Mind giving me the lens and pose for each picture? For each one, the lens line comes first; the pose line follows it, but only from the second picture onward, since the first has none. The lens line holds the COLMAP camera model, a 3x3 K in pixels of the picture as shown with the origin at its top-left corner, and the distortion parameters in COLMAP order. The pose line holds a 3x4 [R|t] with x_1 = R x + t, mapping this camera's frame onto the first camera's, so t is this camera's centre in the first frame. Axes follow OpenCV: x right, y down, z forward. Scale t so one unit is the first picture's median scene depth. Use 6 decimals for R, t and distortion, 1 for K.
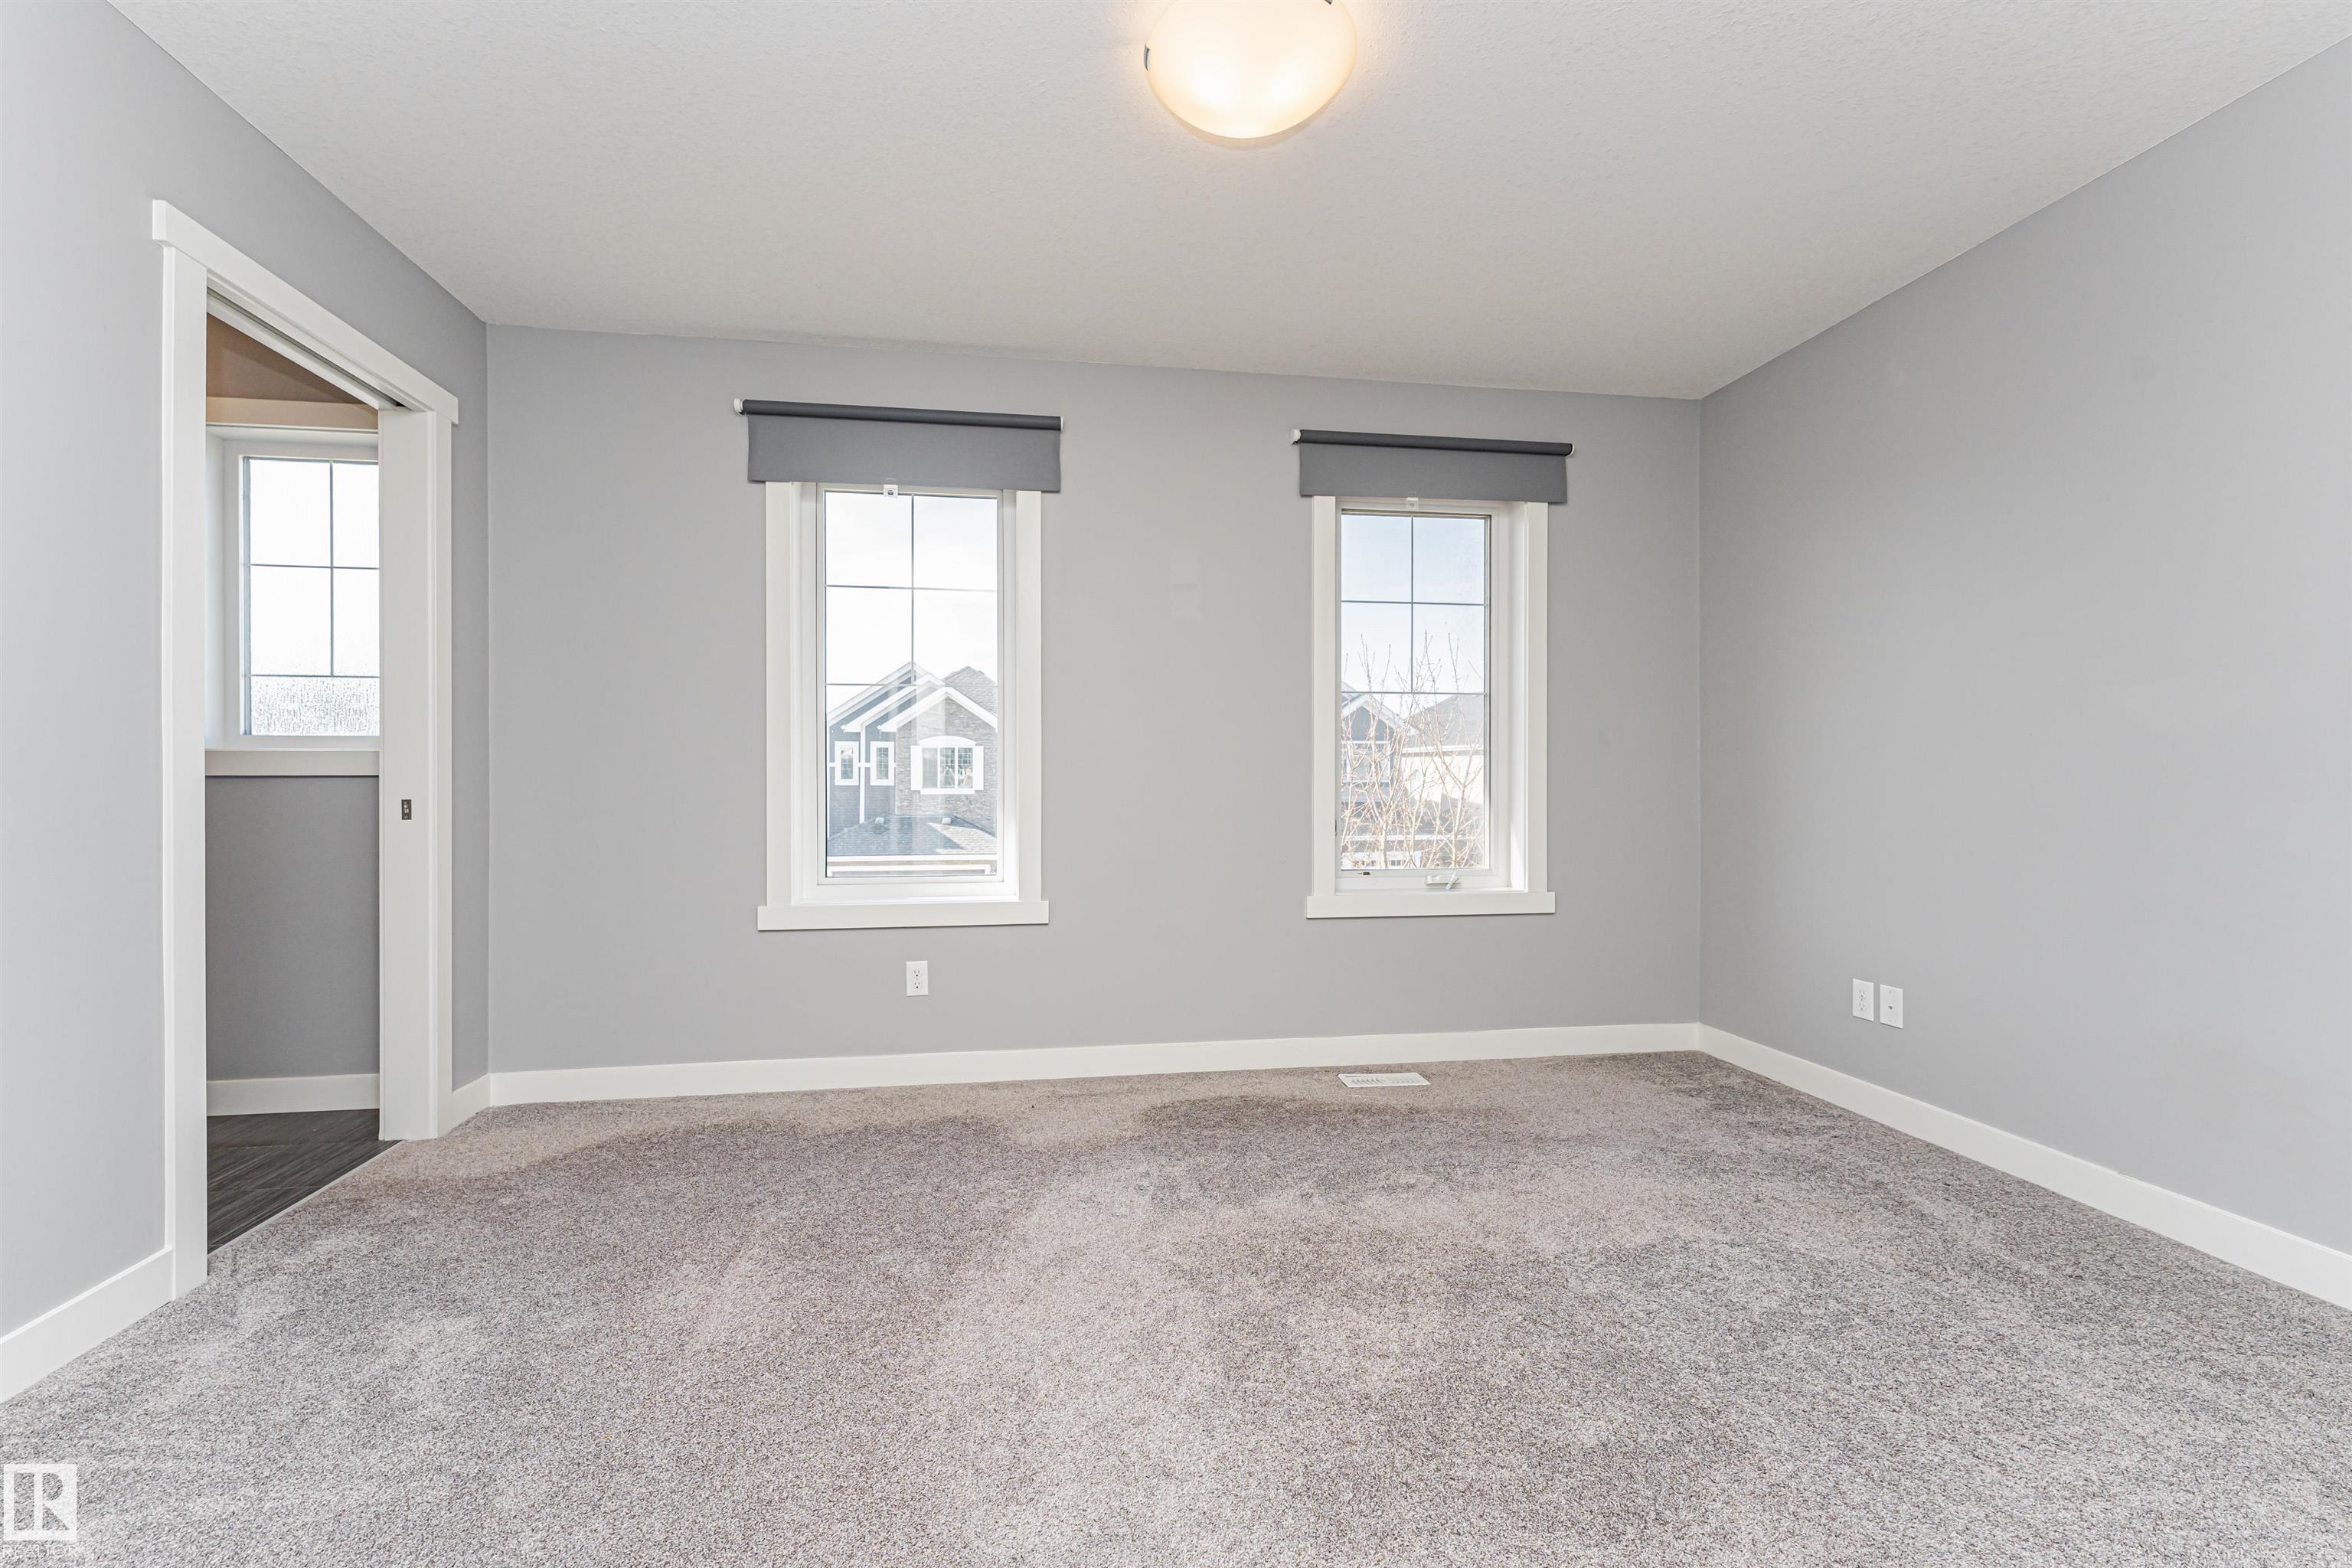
lens RADIAL K [[932.0, 0, 1170.8], [0, 932.0, 779.0], [0, 0, 1]] dist [-0.001297, -0.000009]
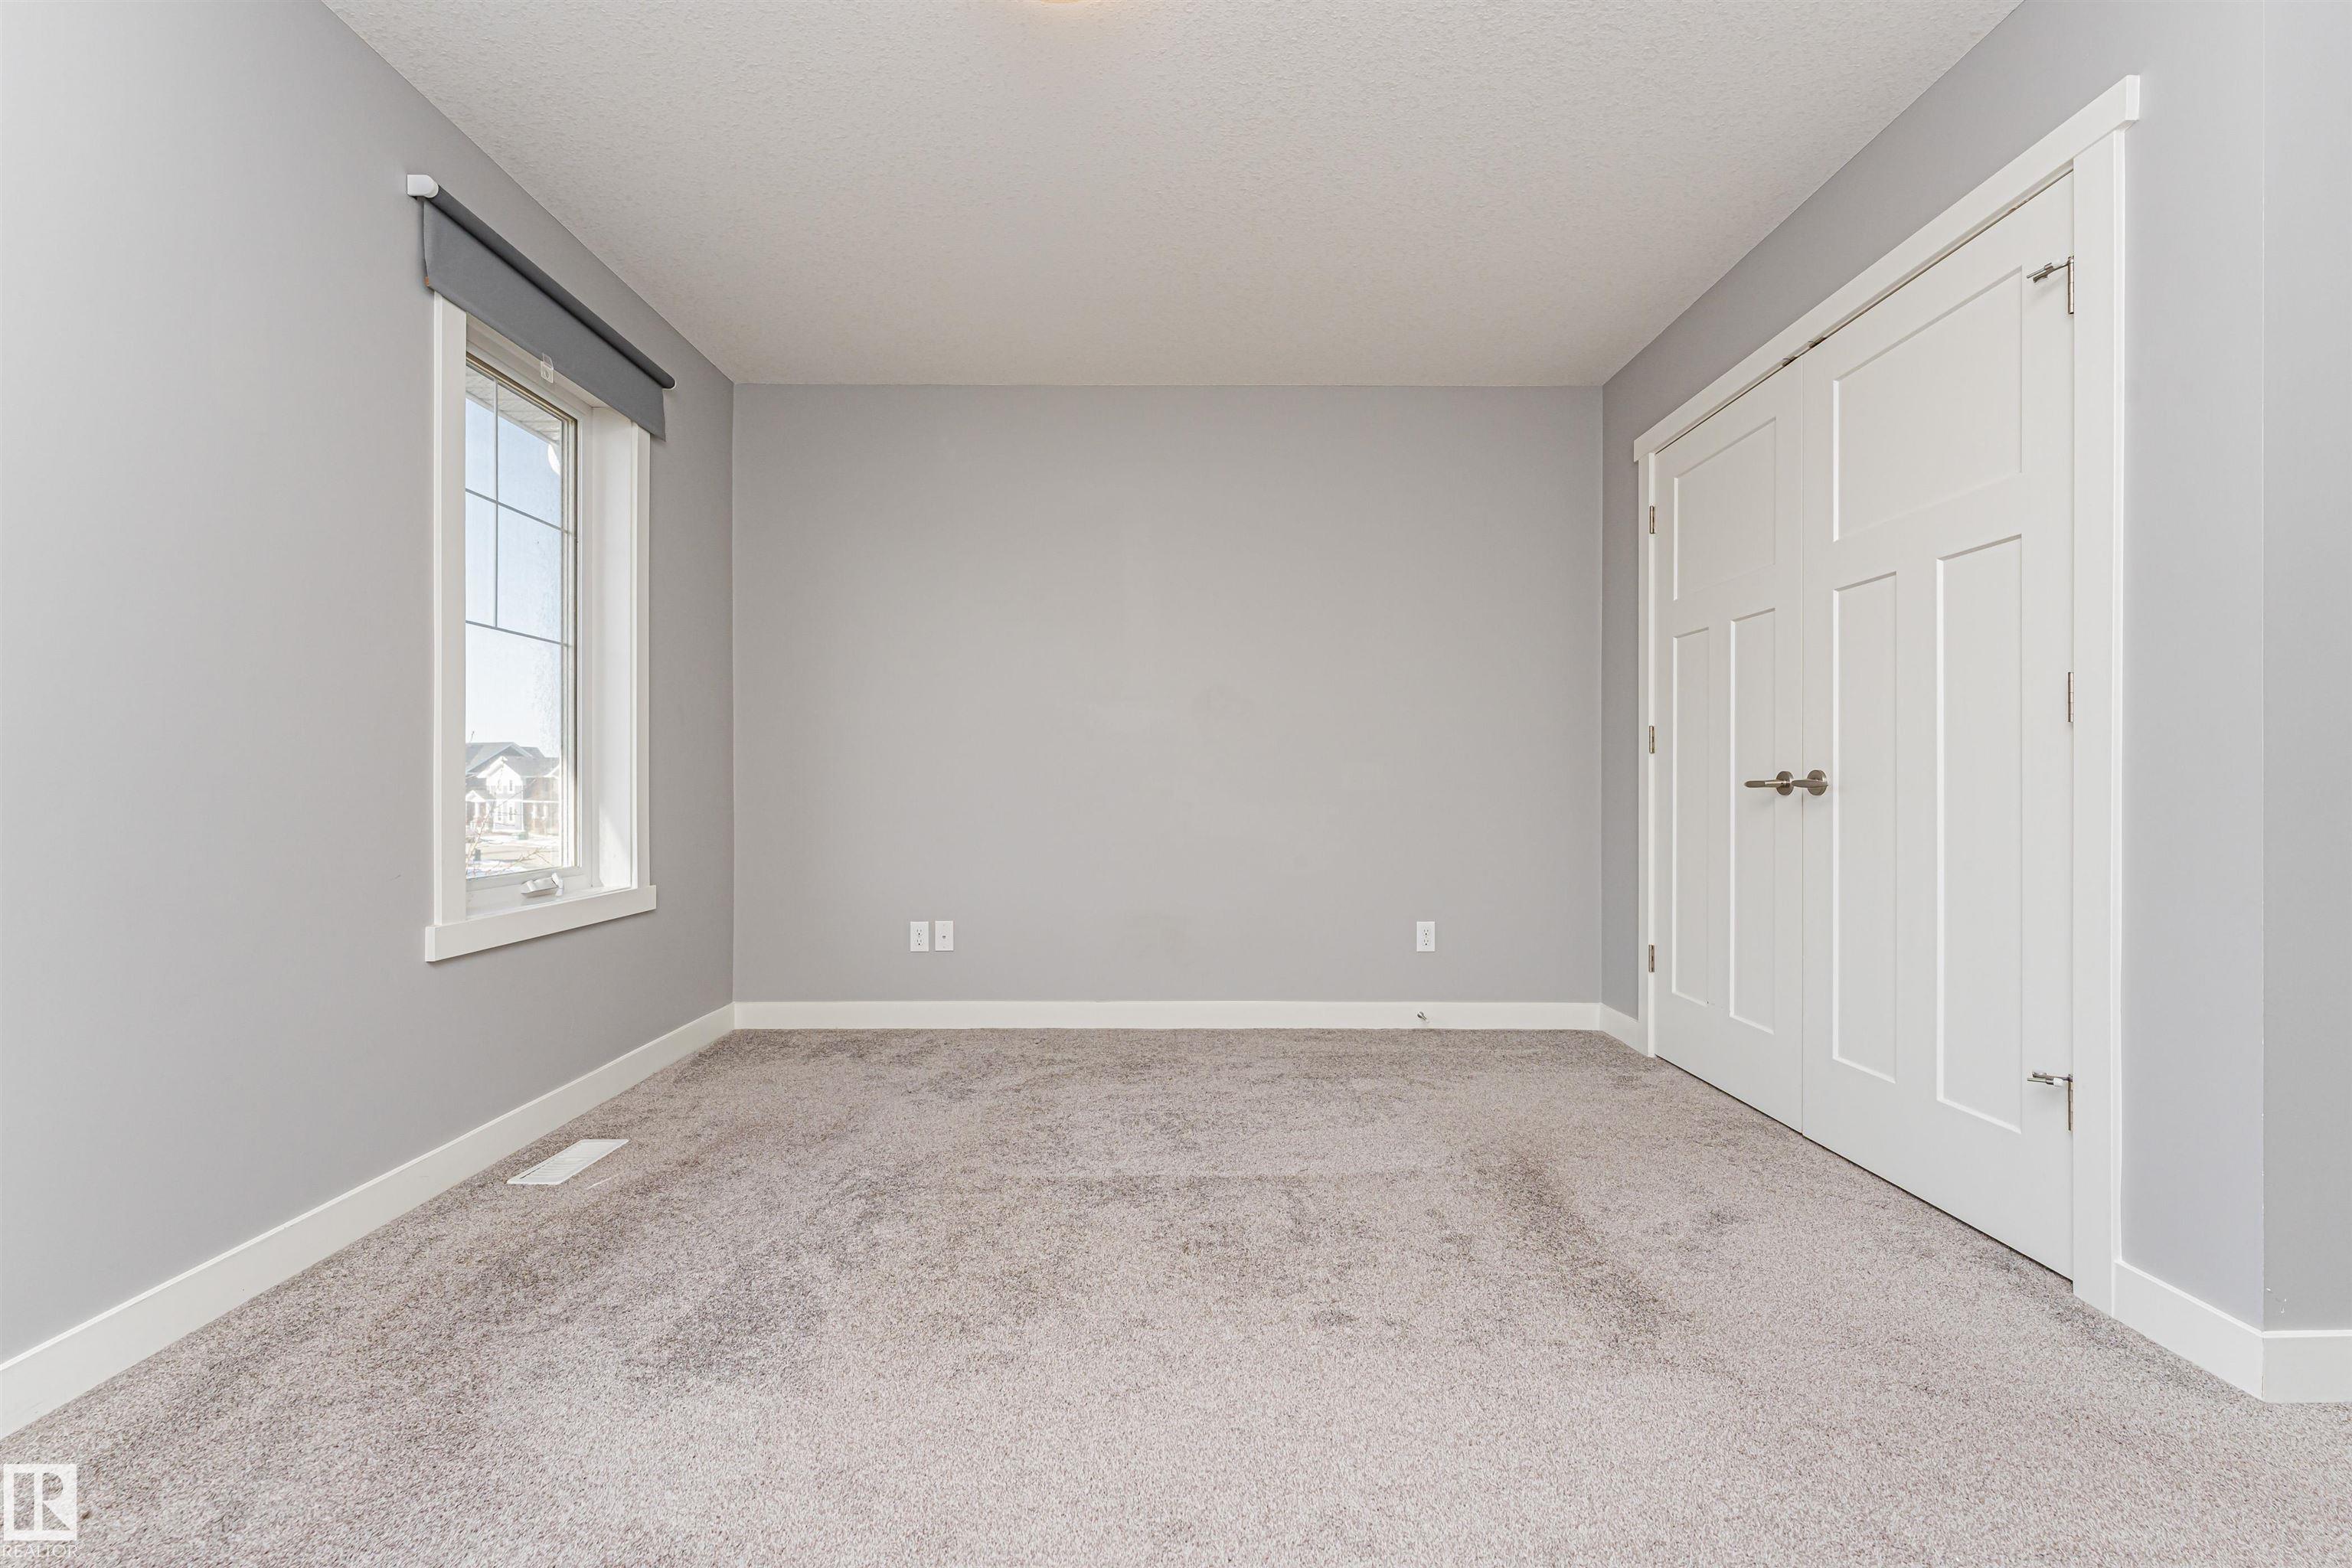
lens RADIAL K [[972.3, 0, 1161.1], [0, 972.3, 792.3], [0, 0, 1]] dist [-0.001985, -0.000311]
pose [[0.159896, -0.008255, 0.987099, -0.481606], [-0.002091, 0.999960, 0.008701, 0.030399], [-0.987132, -0.003455, 0.159873, 0.461010]]
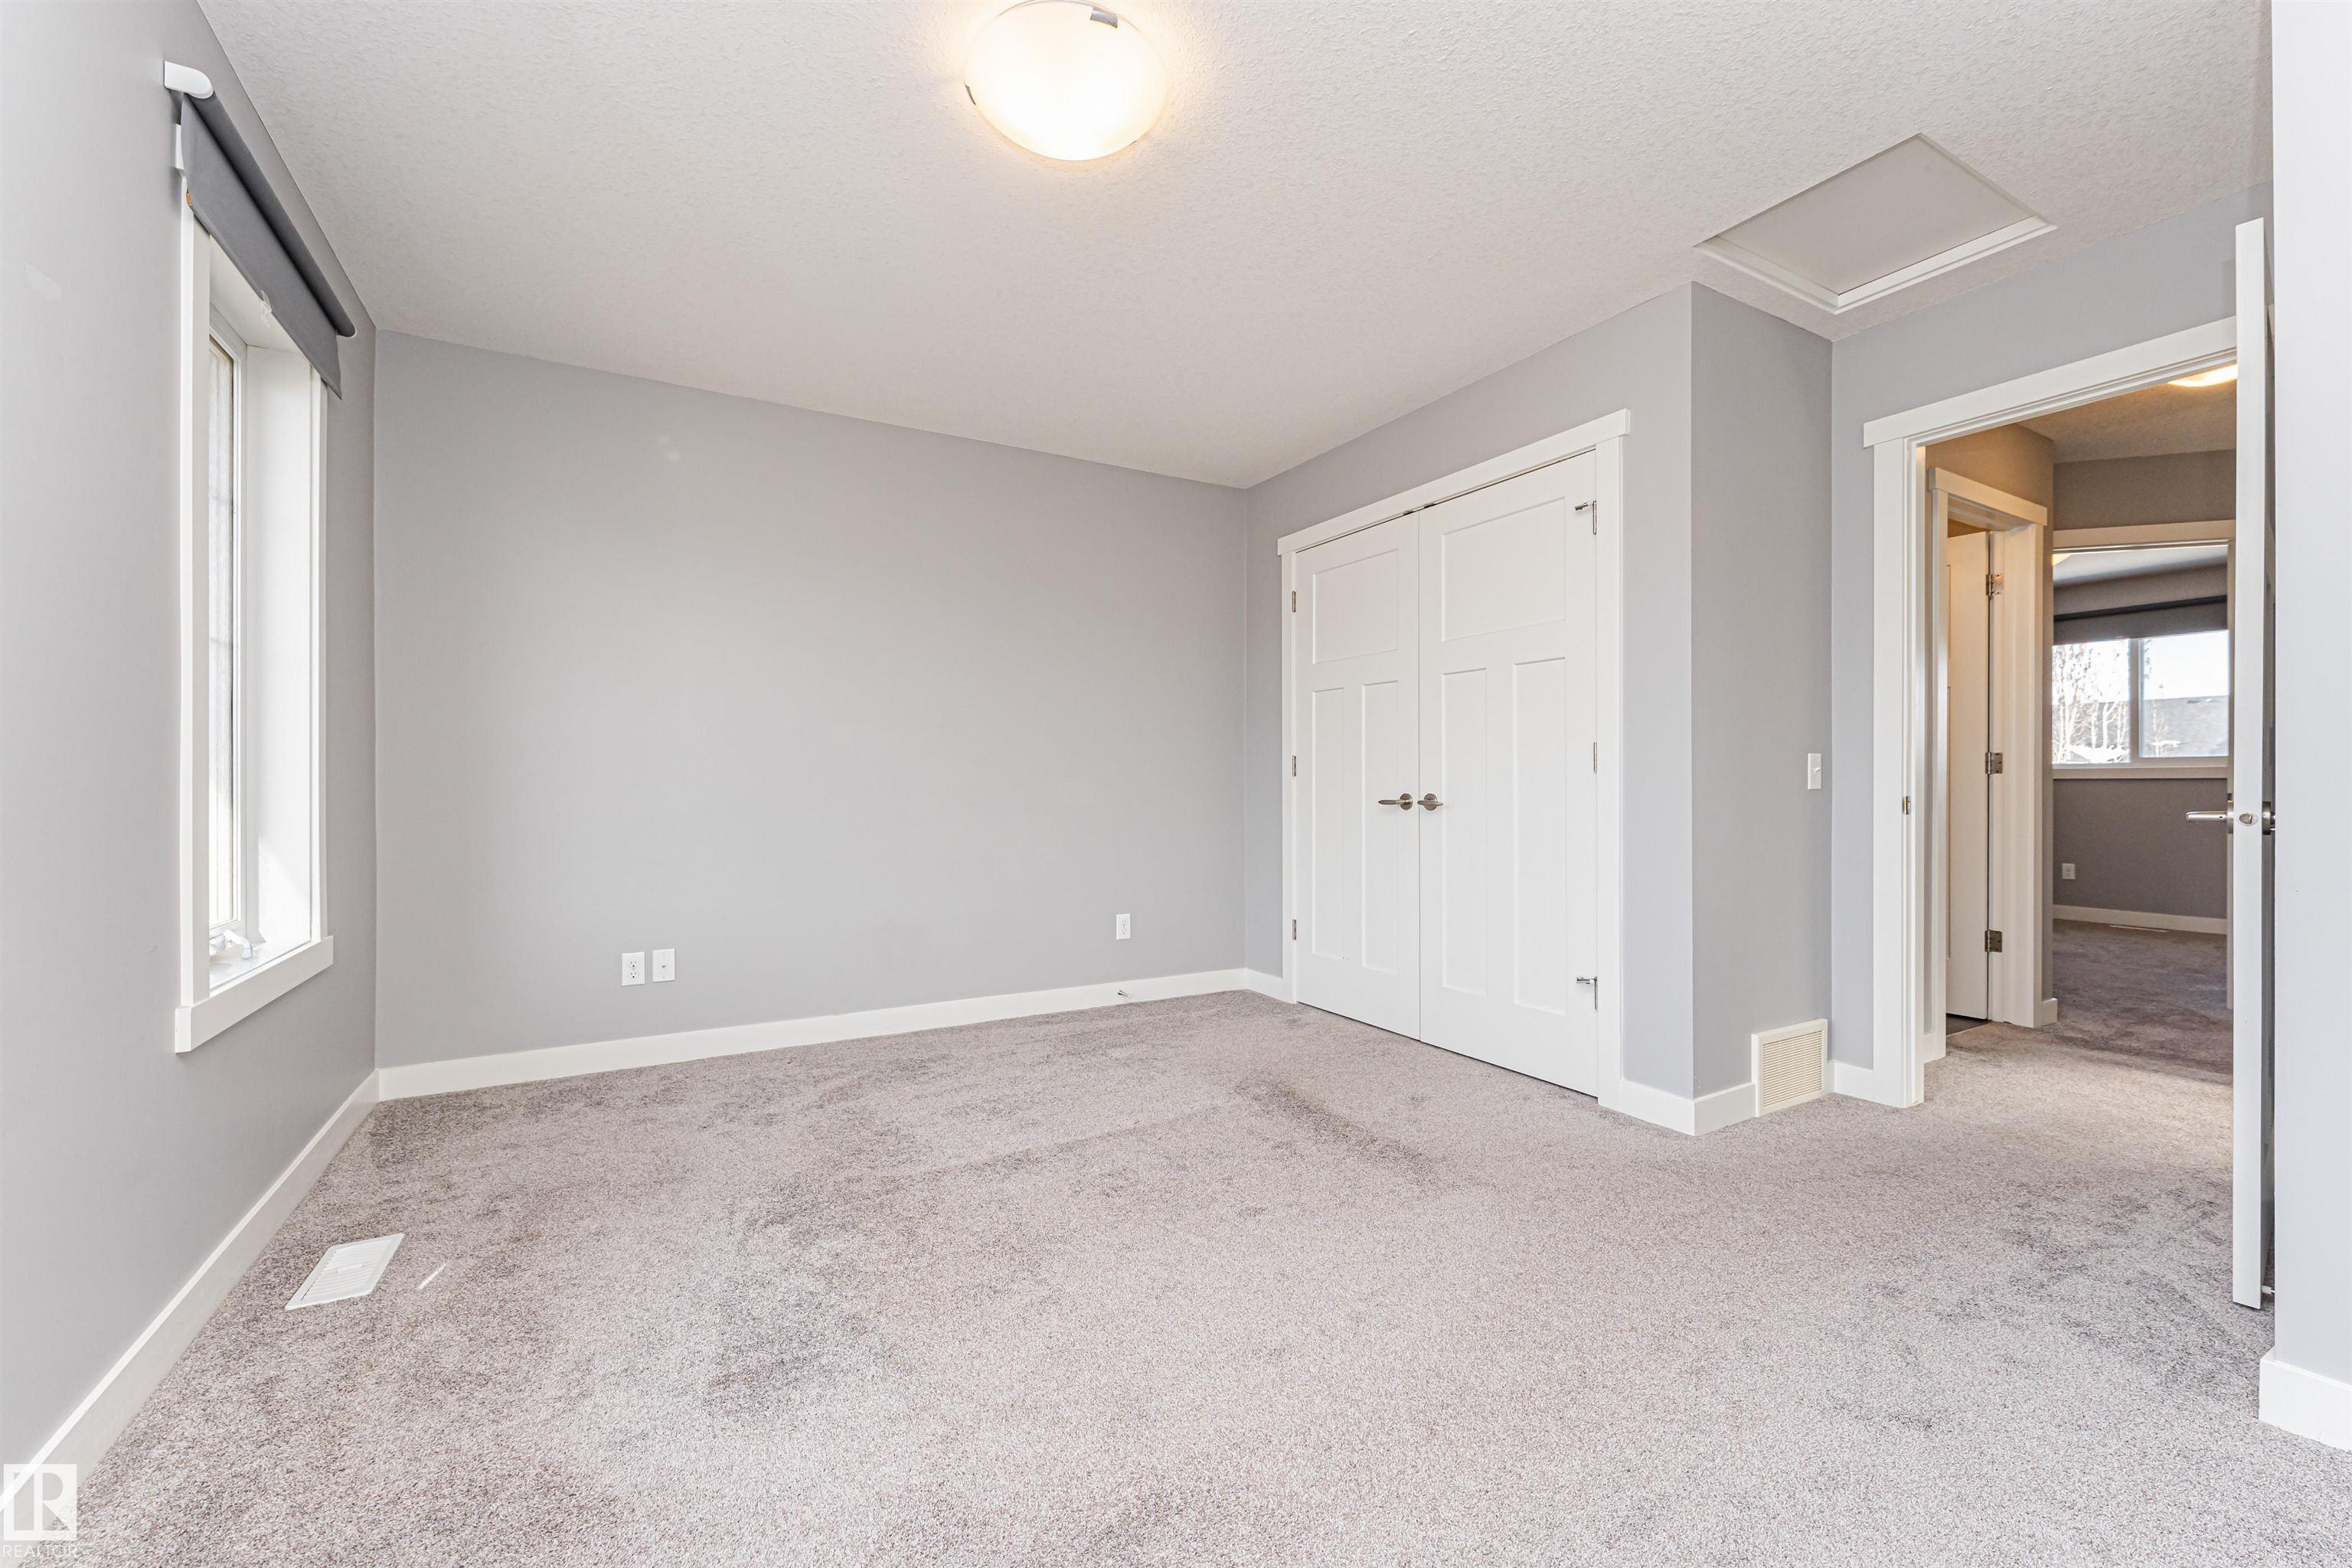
lens RADIAL K [[952.4, 0, 1156.3], [0, 952.4, 787.0], [0, 0, 1]] dist [-0.000383, -0.000442]
pose [[-0.344919, -0.005418, 0.938617, -0.585354], [-0.000383, 0.999984, 0.005631, 0.002871], [-0.938632, 0.001583, -0.344916, 0.779352]]
